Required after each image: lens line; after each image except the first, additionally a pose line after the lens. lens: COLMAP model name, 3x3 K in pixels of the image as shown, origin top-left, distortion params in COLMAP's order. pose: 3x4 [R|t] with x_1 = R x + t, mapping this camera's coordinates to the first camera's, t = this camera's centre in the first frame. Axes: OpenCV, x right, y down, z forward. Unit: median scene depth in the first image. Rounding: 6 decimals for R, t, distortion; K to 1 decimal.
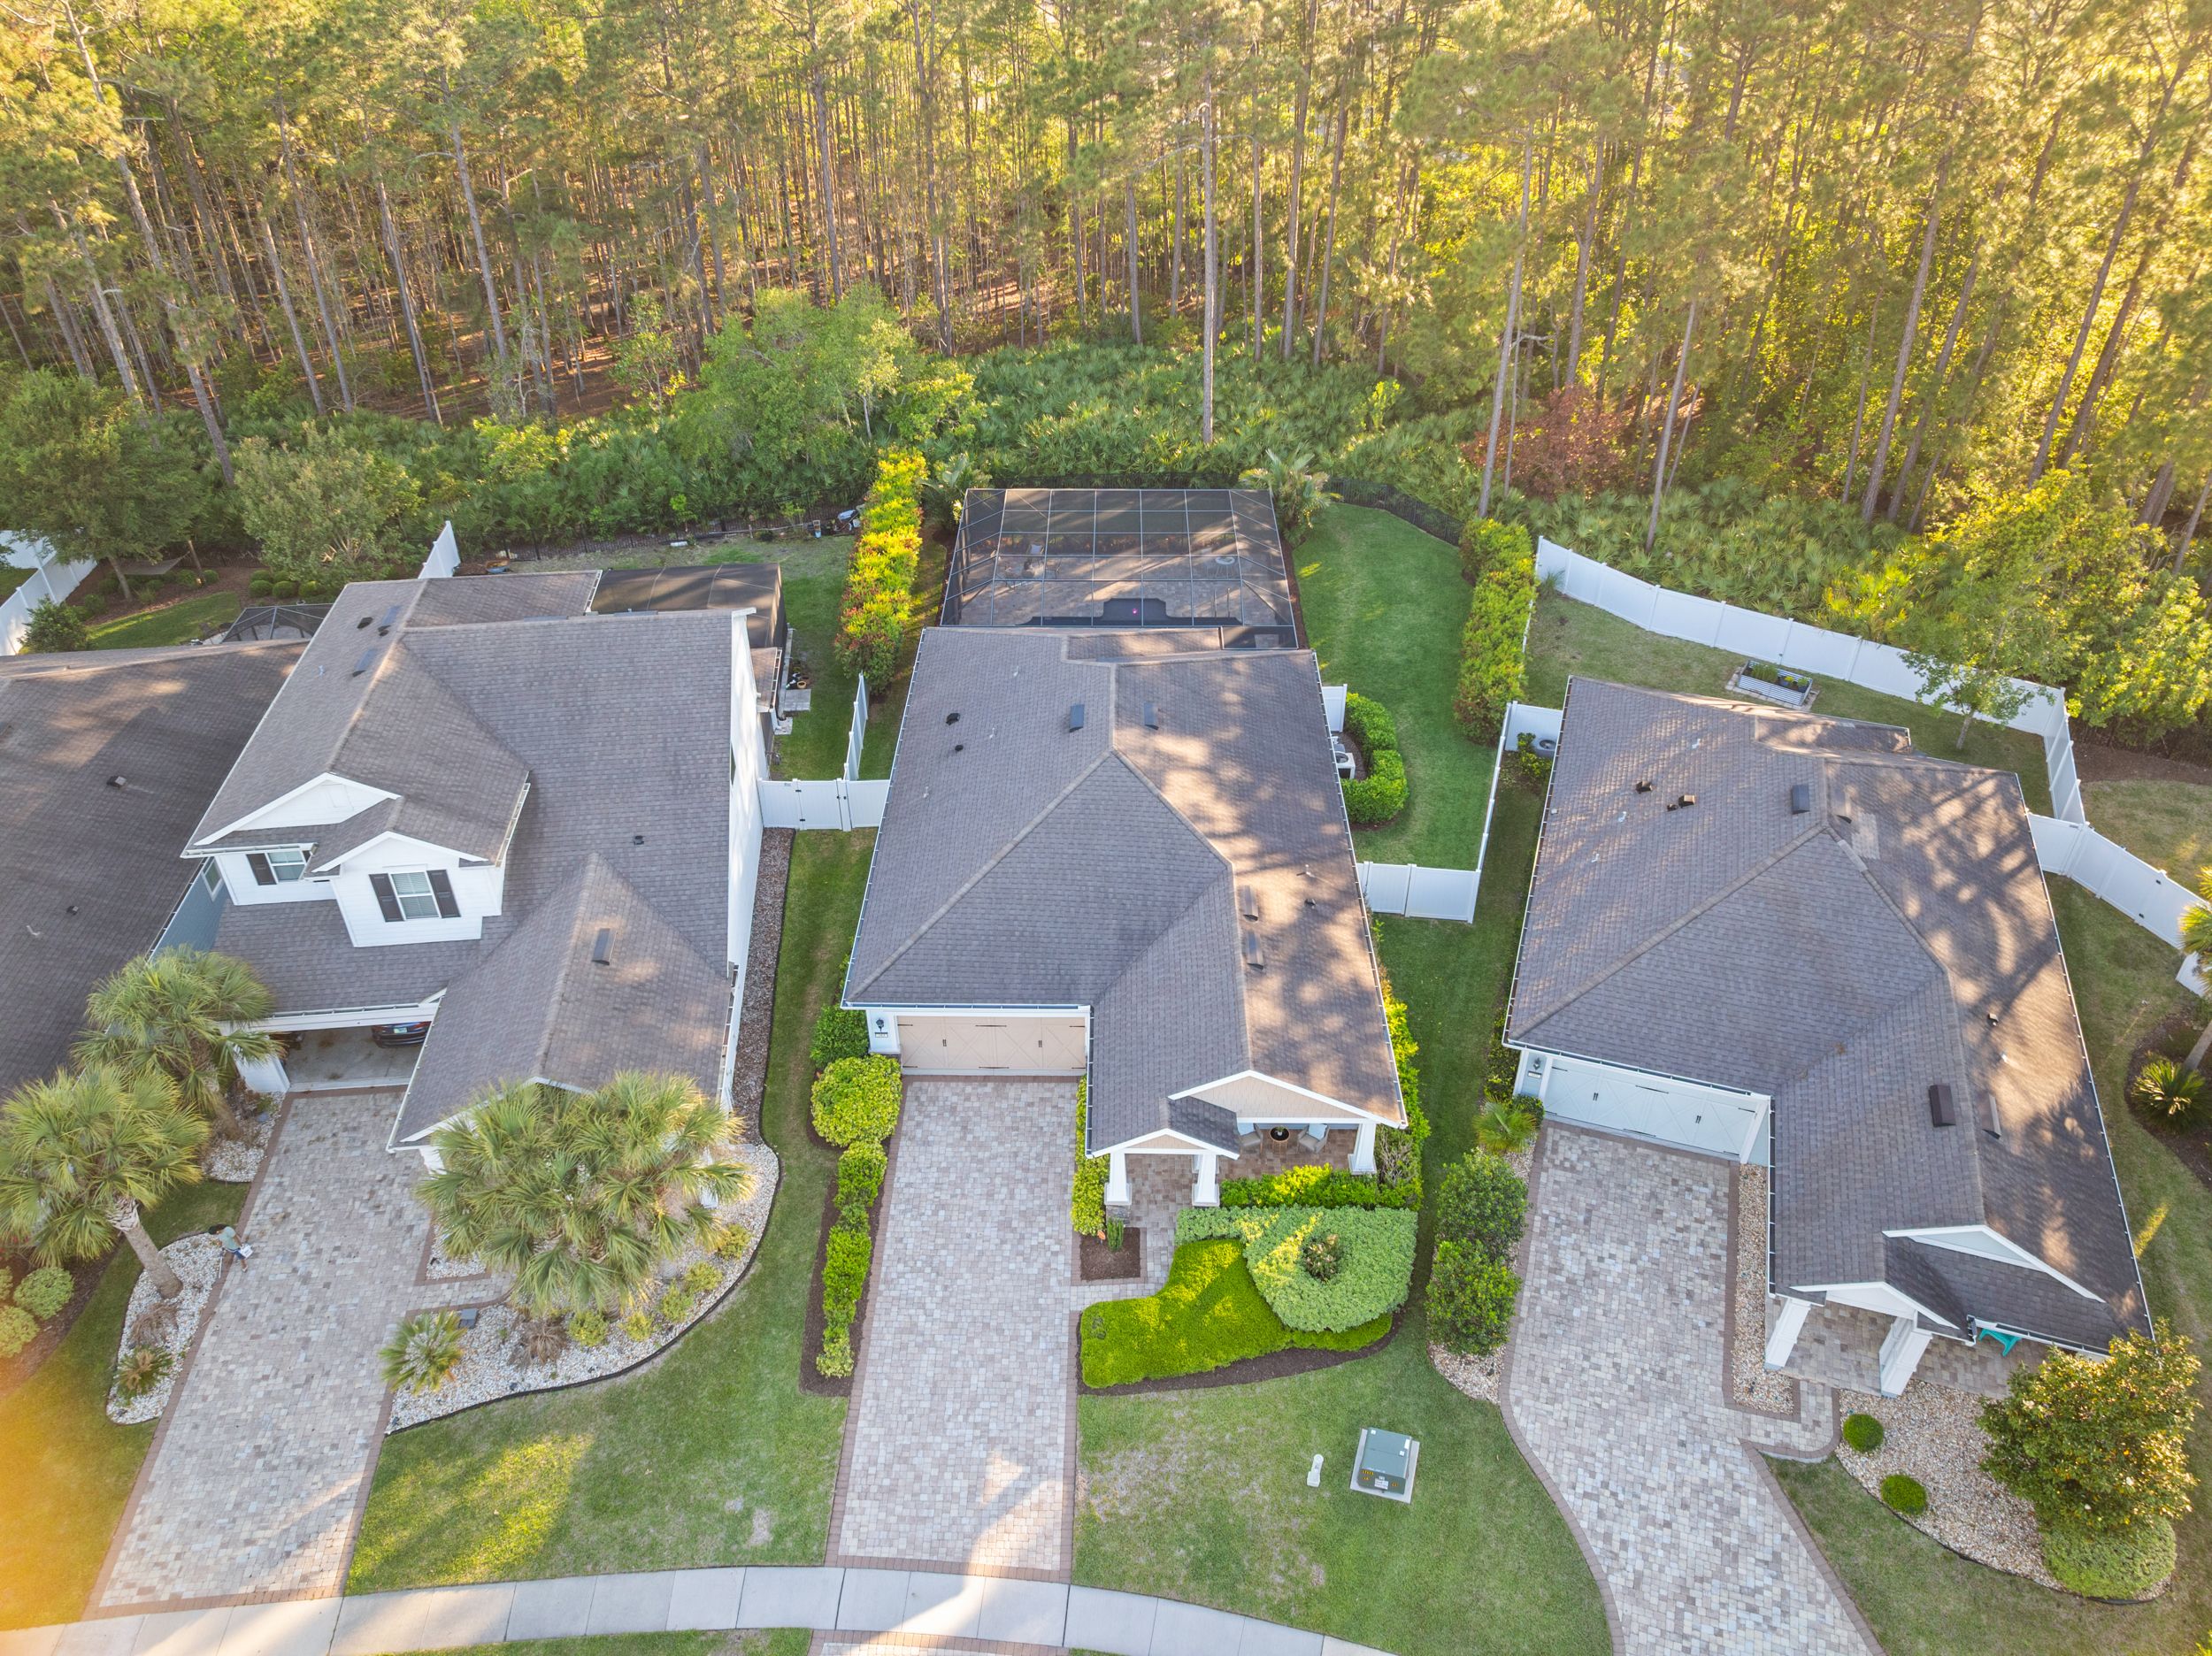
lens RADIAL K [[1551.4, 0, 1121.9], [0, 1551.4, 817.9], [0, 0, 1]] dist [-0.056796, 0.028580]
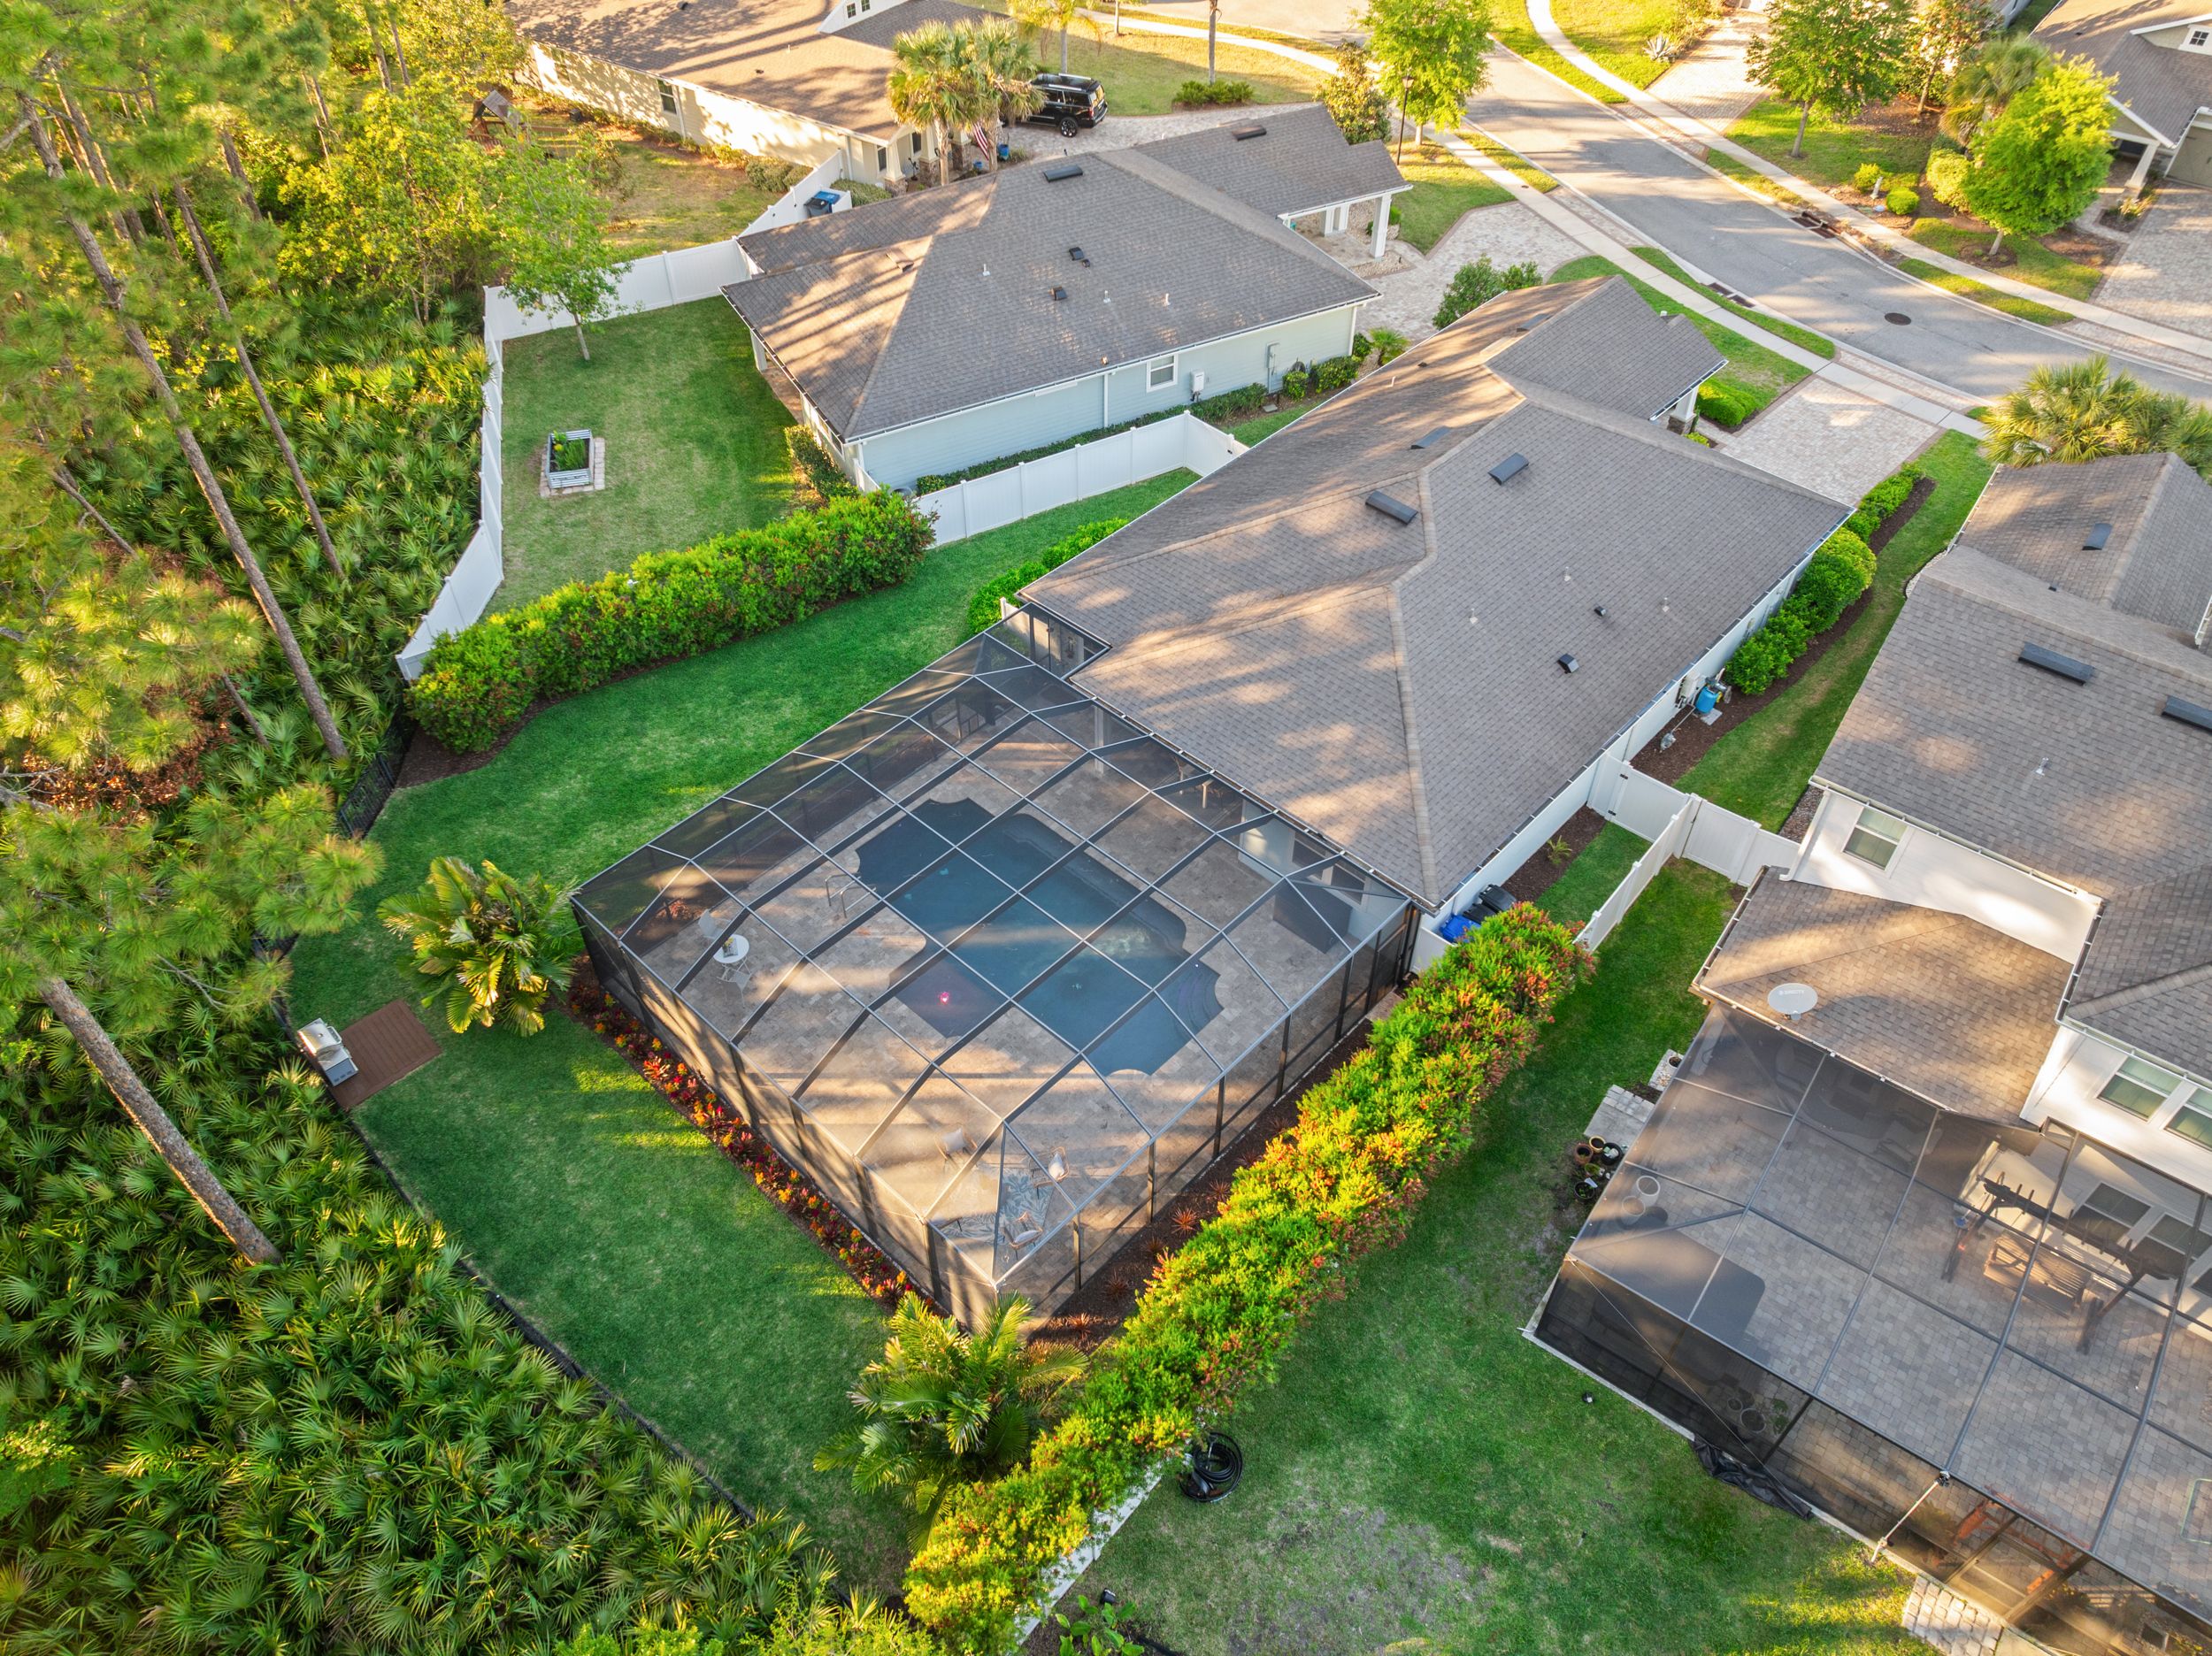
lens RADIAL K [[1551.4, 0, 1121.9], [0, 1551.4, 817.9], [0, 0, 1]] dist [-0.056796, 0.028580]
pose [[-0.732477, -0.492154, 0.470385, -0.412250], [0.392167, 0.259758, 0.882457, -0.956130], [-0.556491, 0.830849, 0.002740, 1.455634]]
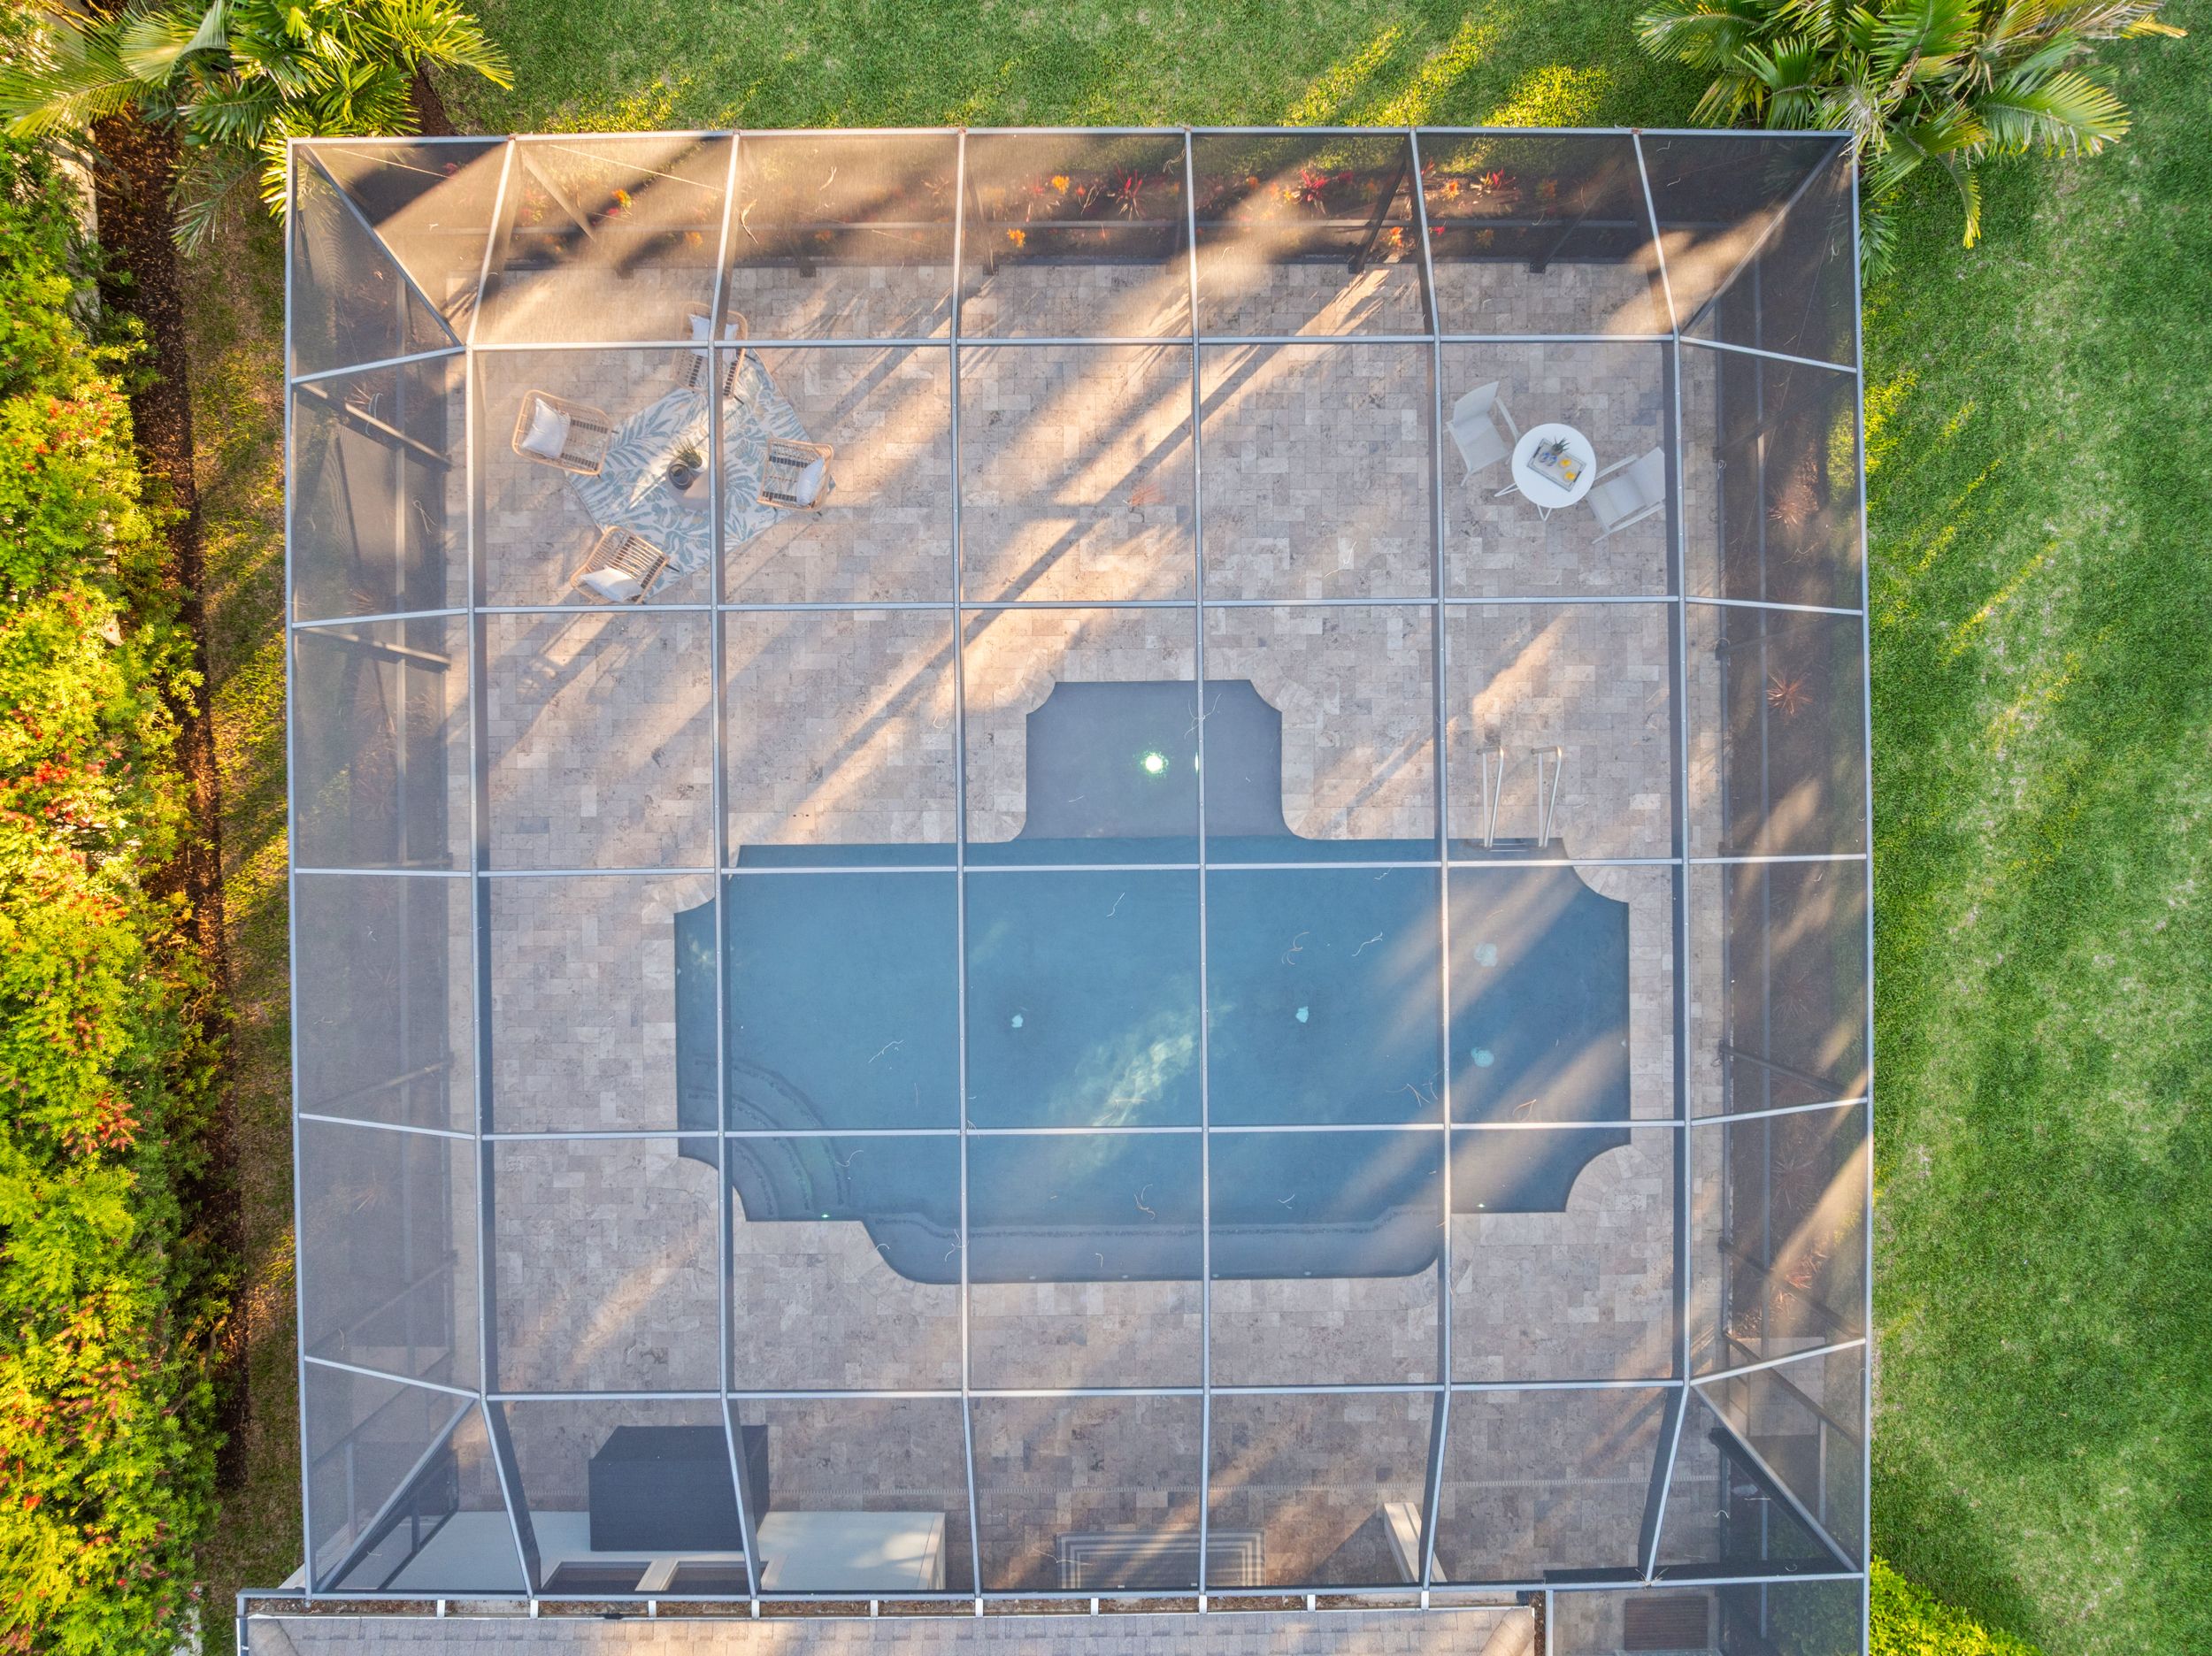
lens RADIAL K [[1551.4, 0, 1121.9], [0, 1551.4, 817.9], [0, 0, 1]] dist [-0.056796, 0.028580]
pose [[0.999884, -0.012910, 0.008066, 0.002009], [0.001024, 0.585736, 0.810502, -0.522243], [-0.015188, -0.810399, 0.585681, 1.352712]]
